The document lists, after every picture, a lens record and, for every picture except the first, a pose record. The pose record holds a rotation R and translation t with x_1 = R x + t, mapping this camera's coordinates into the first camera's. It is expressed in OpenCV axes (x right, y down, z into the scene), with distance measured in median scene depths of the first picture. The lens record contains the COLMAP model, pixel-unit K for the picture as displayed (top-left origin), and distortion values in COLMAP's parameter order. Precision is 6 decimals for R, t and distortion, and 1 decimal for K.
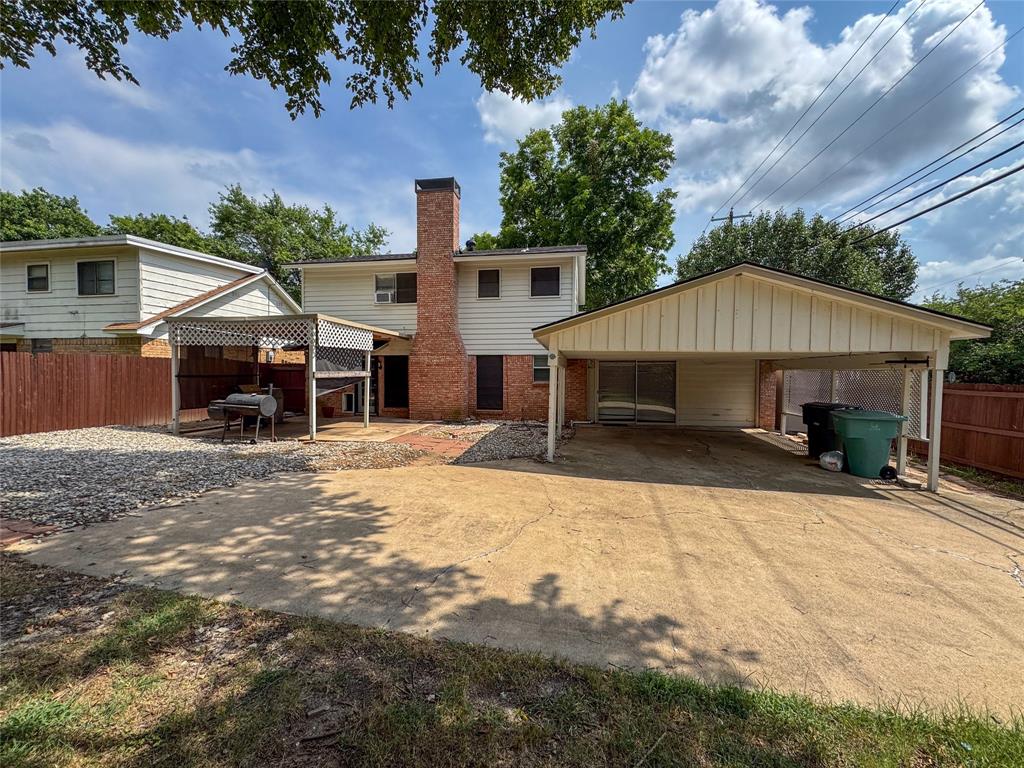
lens RADIAL K [[409.0, 0, 512.0], [0, 409.0, 384.0], [0, 0, 1]] dist [-0.002302, 0.000571]
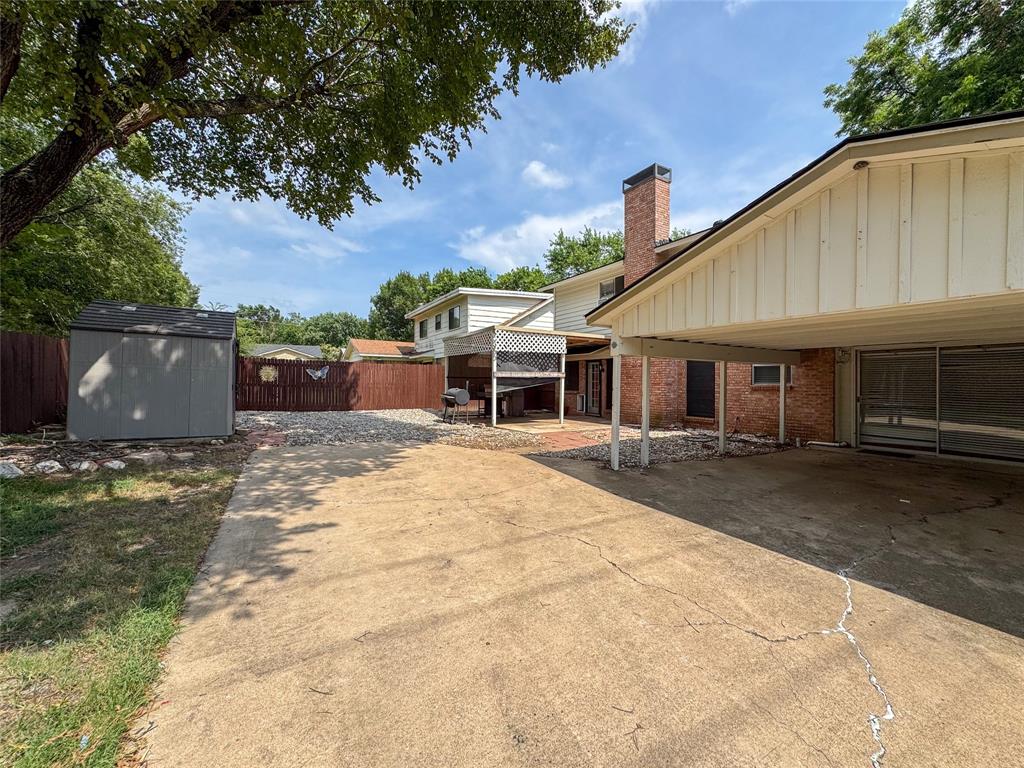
lens RADIAL K [[409.0, 0, 512.0], [0, 409.0, 384.0], [0, 0, 1]] dist [-0.002302, 0.000571]
pose [[0.642512, 0.001596, -0.766274, 0.802666], [-0.024018, 0.999548, -0.018057, 0.045161], [0.765899, 0.030007, 0.642260, 0.381819]]
